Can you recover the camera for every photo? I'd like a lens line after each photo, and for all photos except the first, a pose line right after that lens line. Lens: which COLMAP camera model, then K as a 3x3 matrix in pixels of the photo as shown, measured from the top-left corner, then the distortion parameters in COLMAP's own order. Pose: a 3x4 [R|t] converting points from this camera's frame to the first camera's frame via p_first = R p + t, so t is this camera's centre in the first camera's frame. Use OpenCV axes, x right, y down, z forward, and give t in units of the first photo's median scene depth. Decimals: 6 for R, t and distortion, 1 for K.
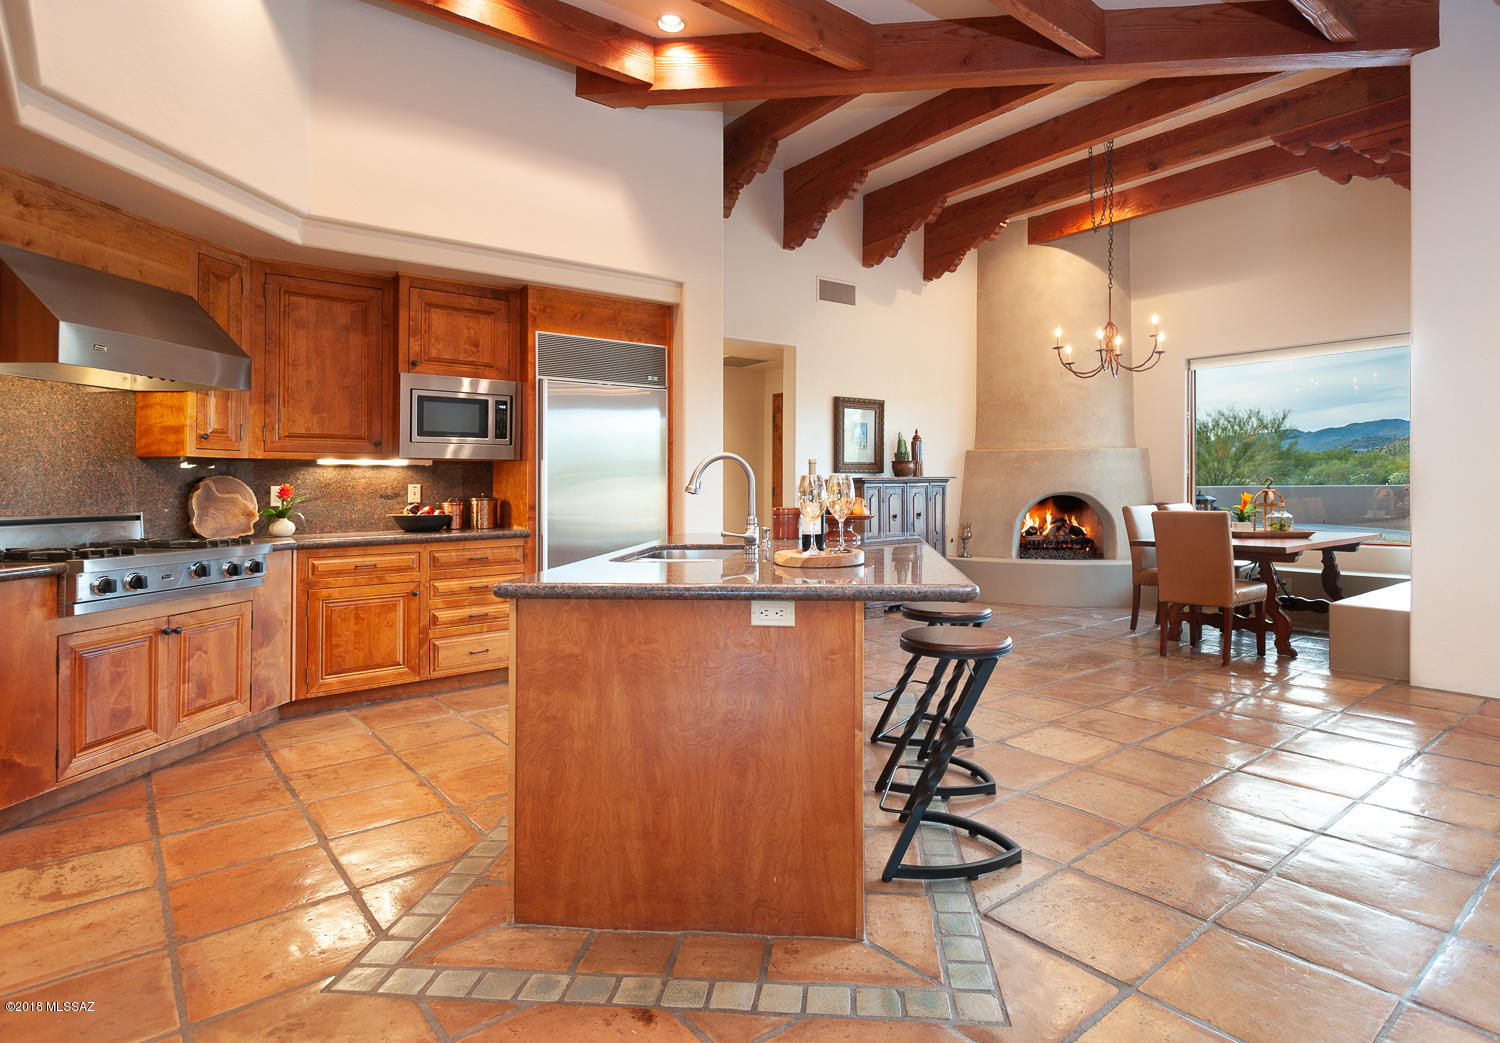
lens RADIAL K [[797.9, 0, 806.8], [0, 797.9, 471.2], [0, 0, 1]] dist [0.014964, -0.003560]
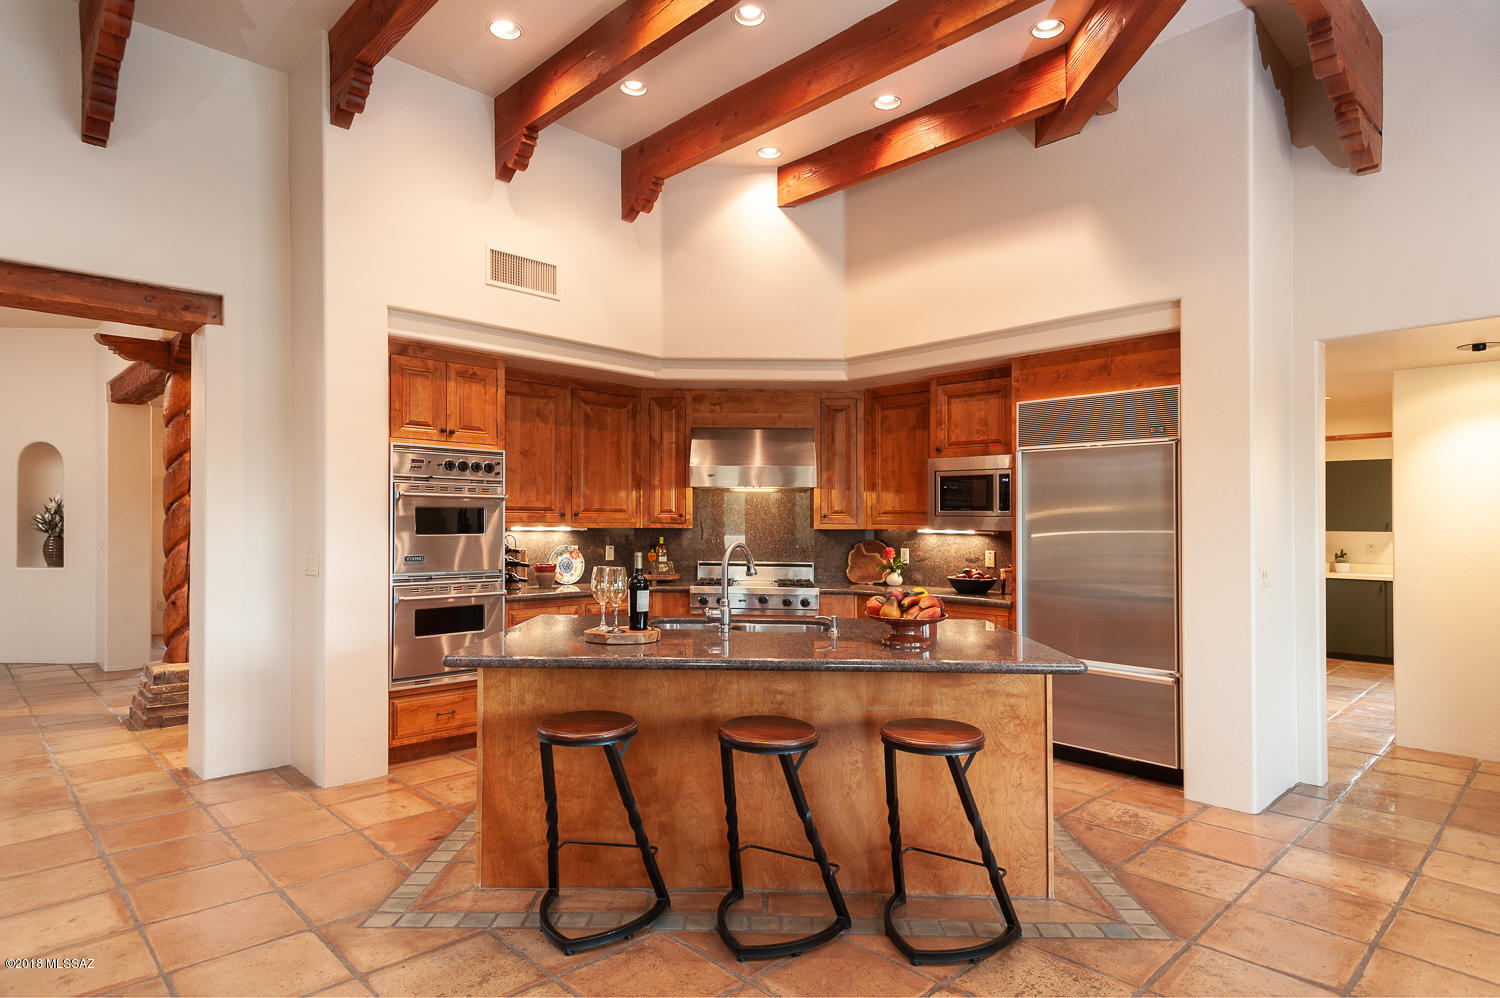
lens RADIAL K [[844.2, 0, 734.6], [0, 844.2, 506.2], [0, 0, 1]] dist [0.020762, -0.002712]
pose [[0.057575, -0.010426, -0.998287, 0.716390], [0.006554, 0.999928, -0.010065, -0.038597], [0.998320, -0.005963, 0.057639, 0.604126]]
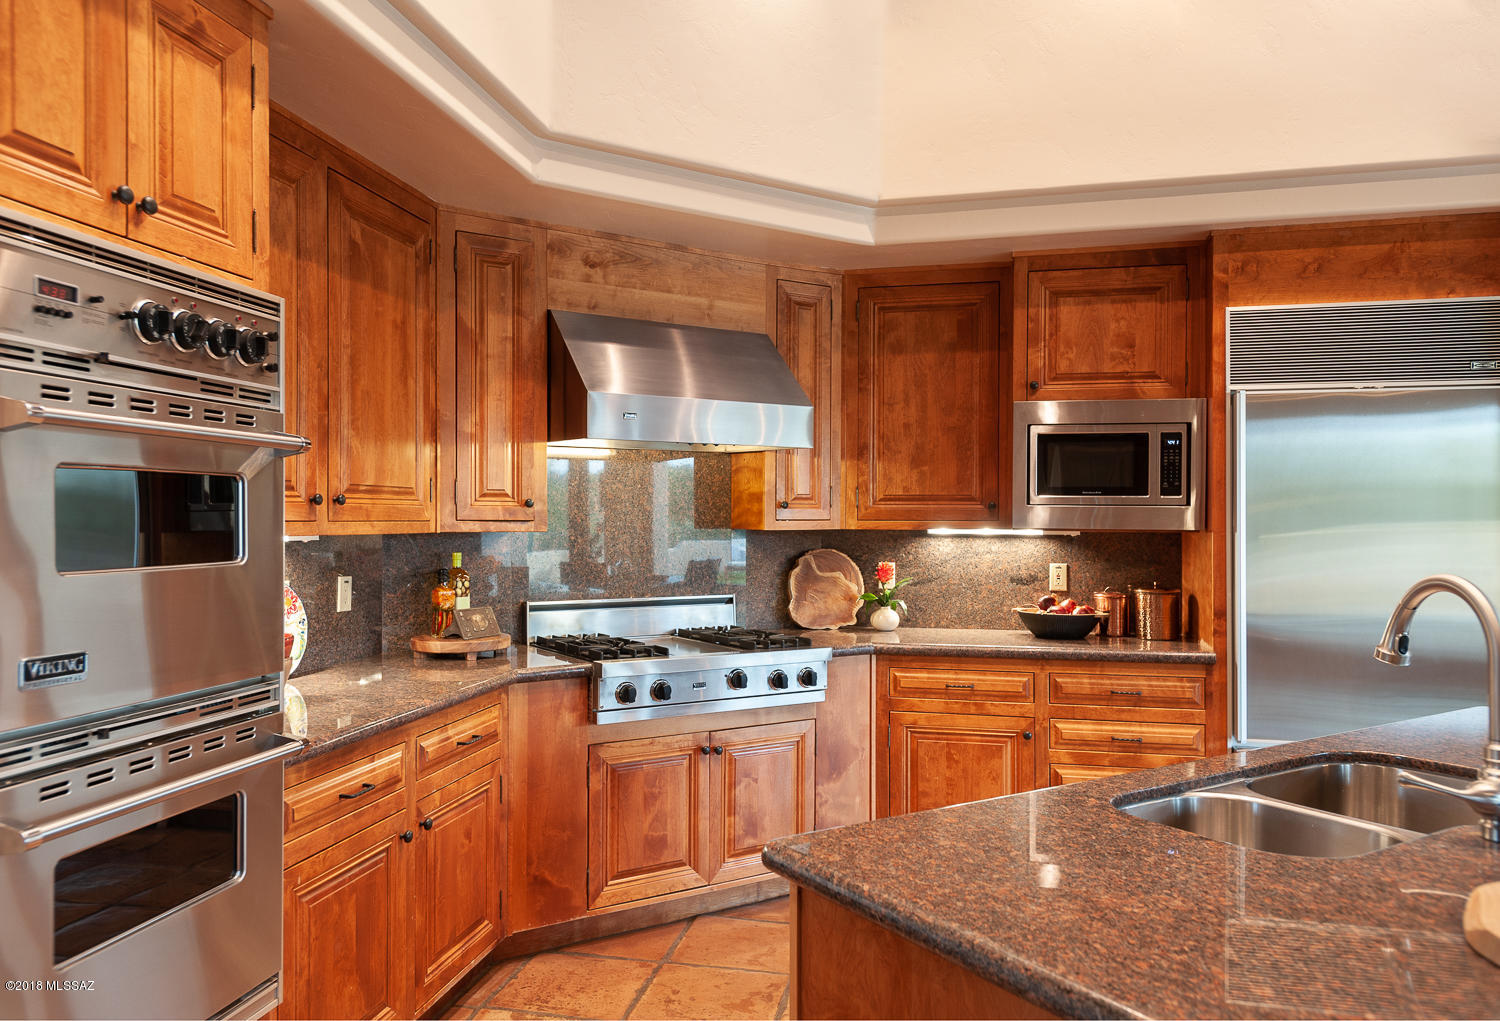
lens RADIAL K [[1096.4, 0, 737.7], [0, 1096.4, 499.1], [0, 0, 1]] dist [0.029414, -0.017116]
pose [[0.604806, -0.005715, -0.796352, 0.084015], [0.005312, 0.999981, -0.003142, -0.037845], [0.796355, -0.002330, 0.604825, 0.243497]]
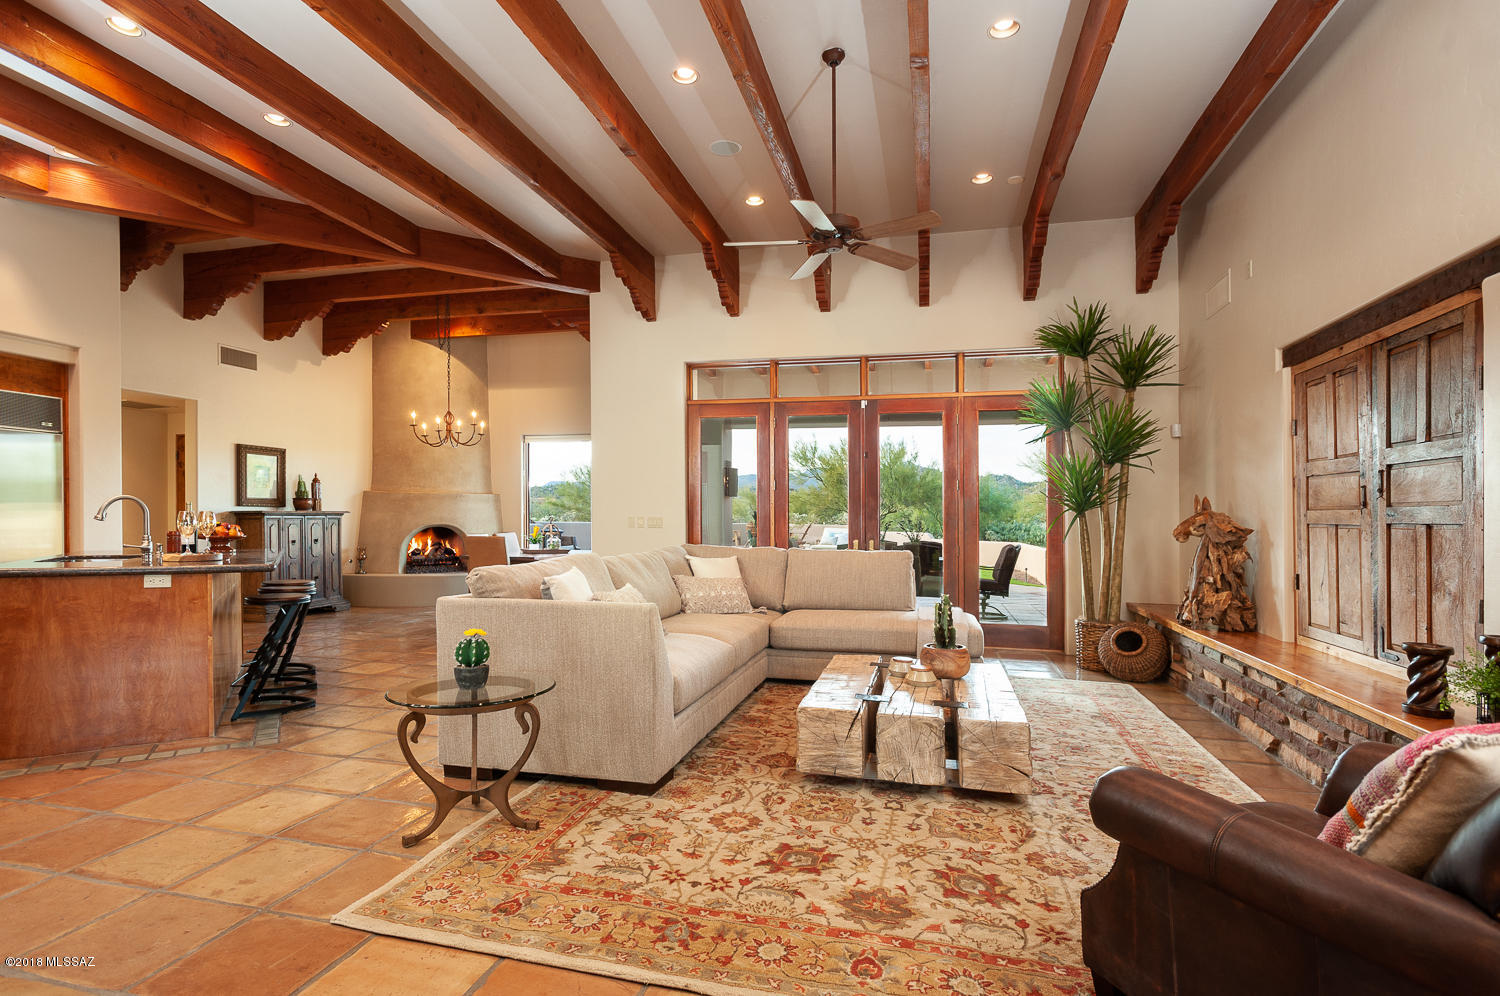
lens RADIAL K [[744.8, 0, 735.4], [0, 744.8, 542.5], [0, 0, 1]] dist [-0.004059, -0.002669]
pose [[0.830689, -0.003347, 0.556727, 0.053486], [-0.024140, 0.998825, 0.042024, -0.013170], [-0.556213, -0.048348, 0.829632, -0.574222]]
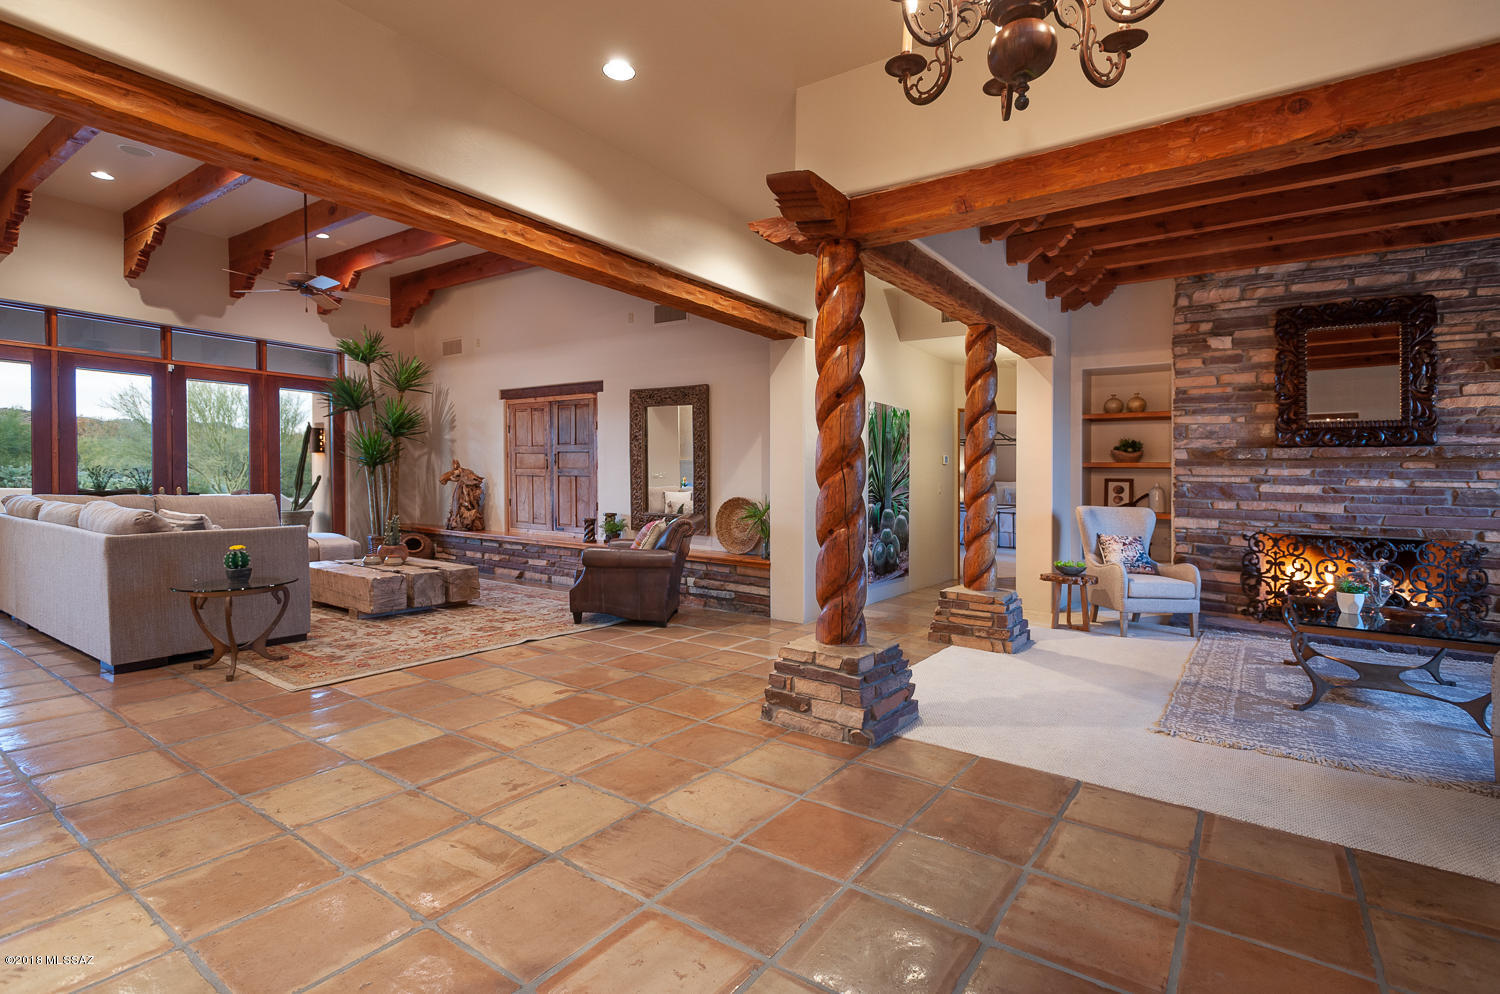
lens RADIAL K [[714.1, 0, 752.2], [0, 714.1, 492.4], [0, 0, 1]] dist [0.005200, 0.000743]
pose [[-0.239044, -0.016517, 0.970868, -0.818256], [-0.031623, 0.999457, 0.009217, -0.006193], [-0.970494, -0.028499, -0.239437, -0.366212]]
